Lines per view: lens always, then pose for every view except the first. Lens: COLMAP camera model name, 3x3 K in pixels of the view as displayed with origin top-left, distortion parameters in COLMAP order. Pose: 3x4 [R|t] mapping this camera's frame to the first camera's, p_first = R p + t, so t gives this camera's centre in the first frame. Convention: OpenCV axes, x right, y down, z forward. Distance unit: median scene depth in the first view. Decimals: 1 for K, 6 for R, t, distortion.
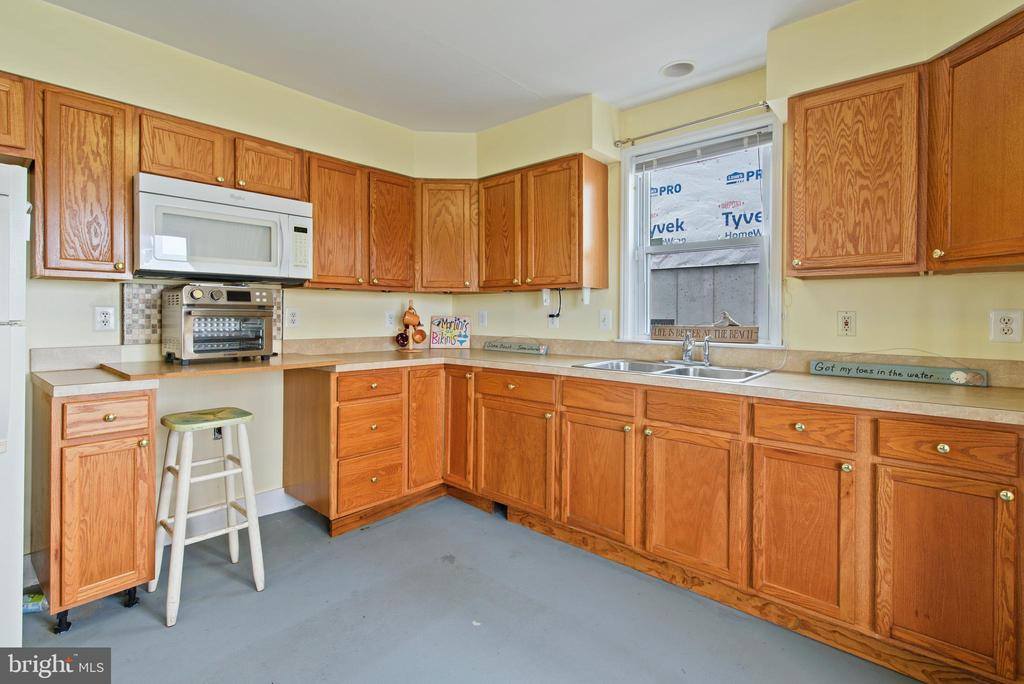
lens RADIAL K [[484.8, 0, 513.0], [0, 484.8, 316.9], [0, 0, 1]] dist [-0.000847, -0.000139]
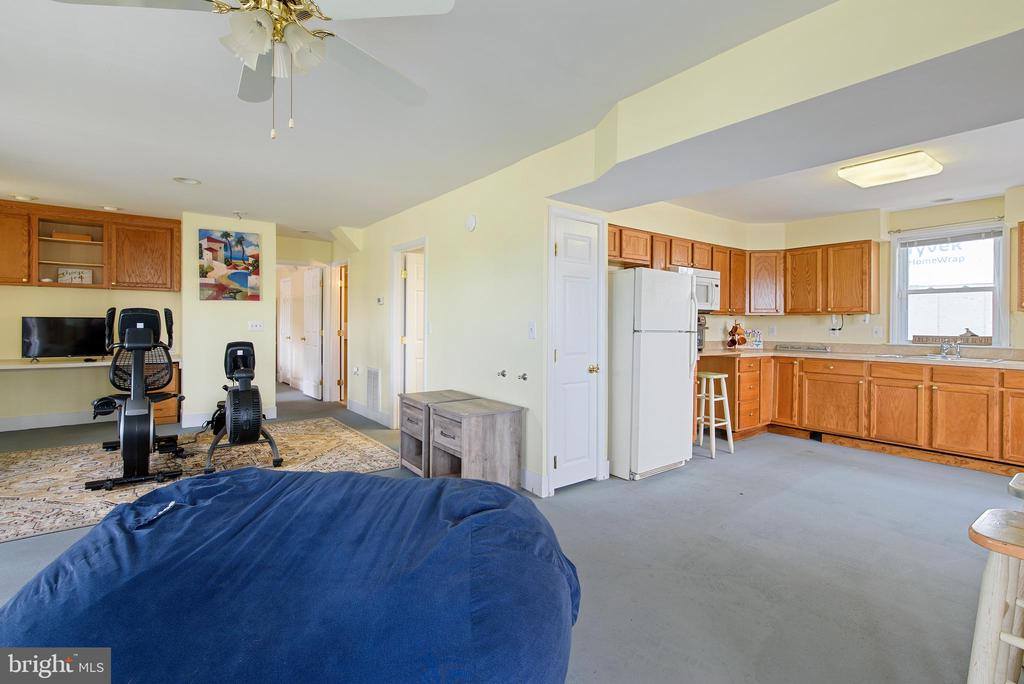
lens RADIAL K [[473.1, 0, 510.5], [0, 473.1, 324.9], [0, 0, 1]] dist [-0.000471, -0.000729]
pose [[0.978844, 0.001733, -0.204601, -0.855287], [-0.002699, 0.999986, -0.004444, -0.009281], [0.204591, 0.004902, 0.978835, -1.052914]]
